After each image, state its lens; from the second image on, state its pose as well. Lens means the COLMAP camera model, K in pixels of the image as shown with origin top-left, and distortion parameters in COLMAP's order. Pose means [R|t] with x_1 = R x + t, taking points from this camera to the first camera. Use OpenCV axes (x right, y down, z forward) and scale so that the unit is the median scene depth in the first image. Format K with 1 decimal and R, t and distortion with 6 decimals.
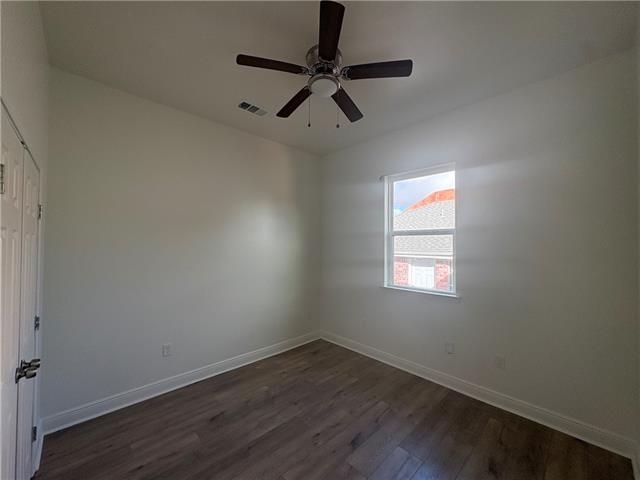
lens RADIAL K [[254.8, 0, 321.7], [0, 254.8, 244.2], [0, 0, 1]] dist [0.005593, -0.000423]
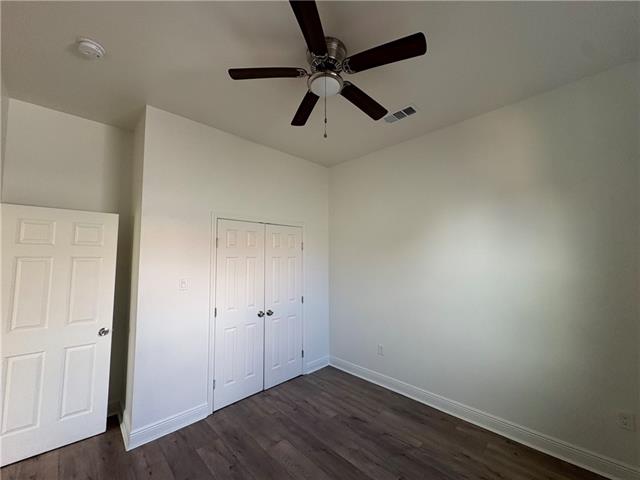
lens RADIAL K [[254.8, 0, 321.3], [0, 254.8, 241.9], [0, 0, 1]] dist [0.005593, -0.000423]
pose [[0.005672, -0.079381, -0.996828, 0.745117], [0.007502, 0.996820, -0.079338, 0.000796], [0.999956, -0.007029, 0.006250, 0.841522]]
